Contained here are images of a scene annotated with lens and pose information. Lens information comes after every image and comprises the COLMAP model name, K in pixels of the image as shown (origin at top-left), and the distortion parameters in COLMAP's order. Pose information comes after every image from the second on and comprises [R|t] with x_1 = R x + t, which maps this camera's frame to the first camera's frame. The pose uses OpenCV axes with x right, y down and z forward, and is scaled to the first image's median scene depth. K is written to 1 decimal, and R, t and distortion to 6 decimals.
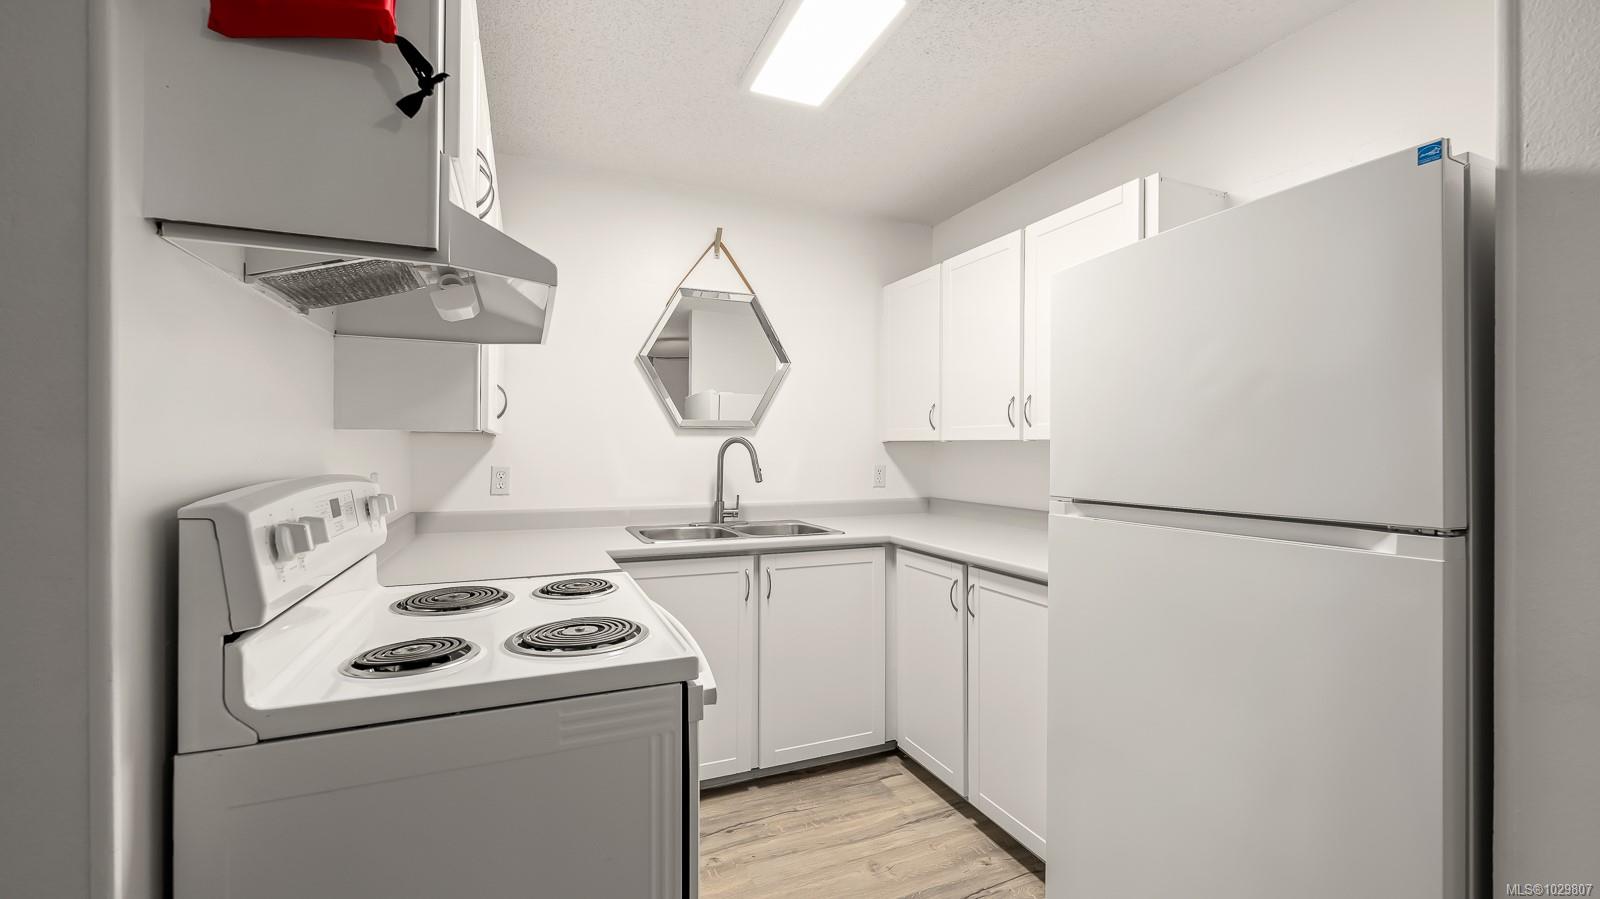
lens RADIAL K [[640.8, 0, 806.9], [0, 640.8, 455.4], [0, 0, 1]] dist [-0.001923, -0.000383]
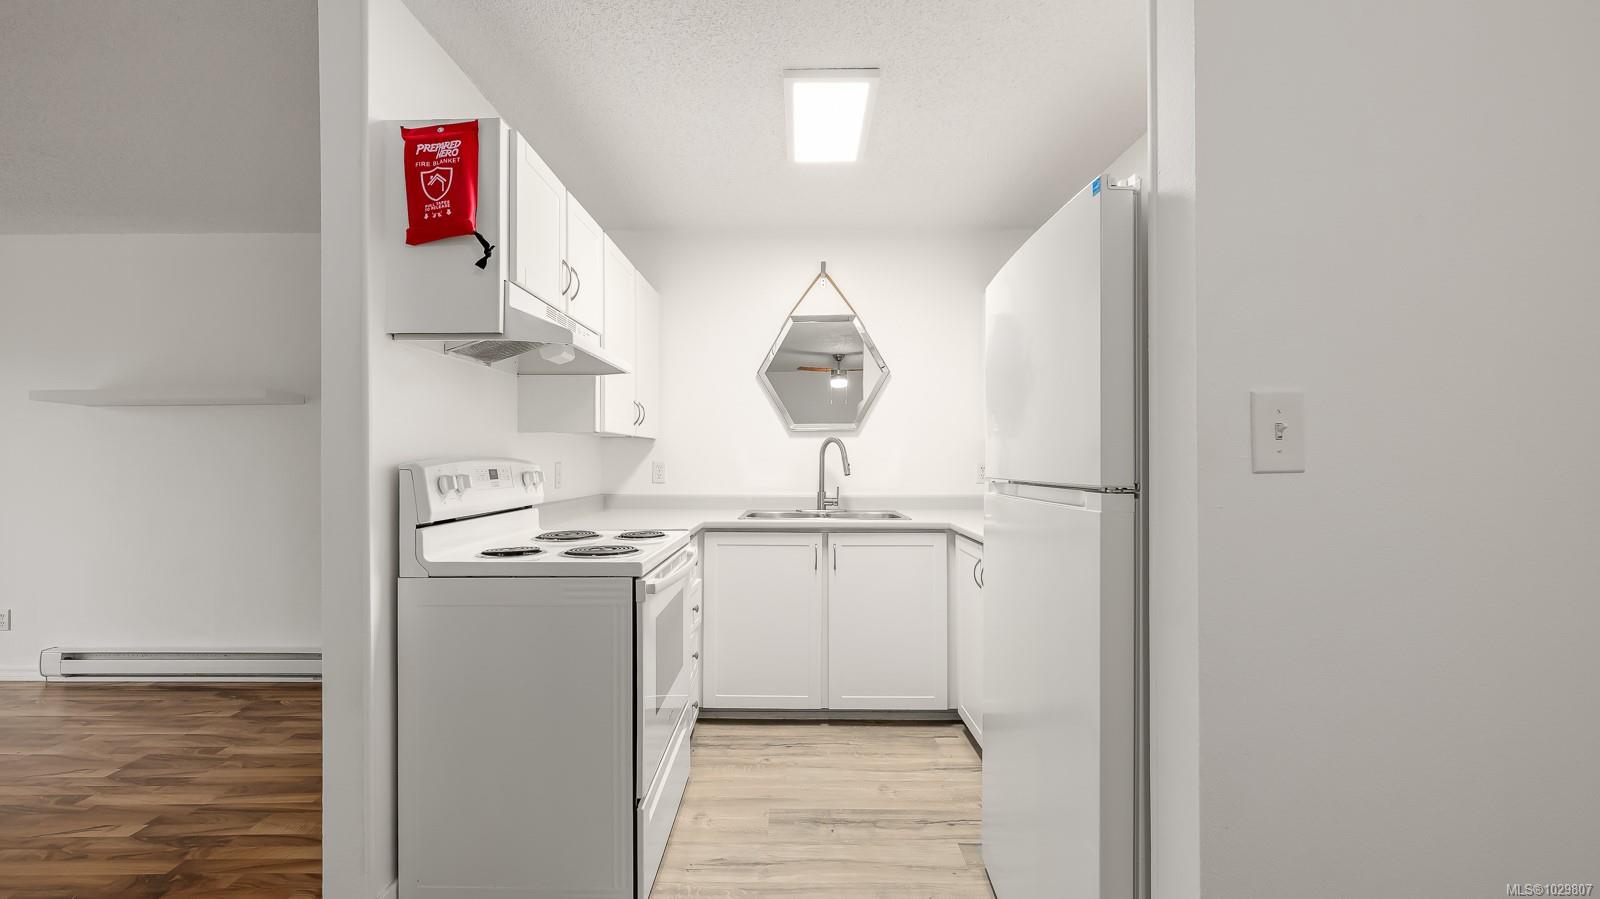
lens RADIAL K [[640.8, 0, 783.2], [0, 640.8, 465.8], [0, 0, 1]] dist [-0.001923, -0.000383]
pose [[0.916420, -0.000854, -0.400217, 0.338531], [0.001686, 0.999997, 0.001728, 0.026128], [0.400214, -0.002258, 0.916419, -0.147732]]
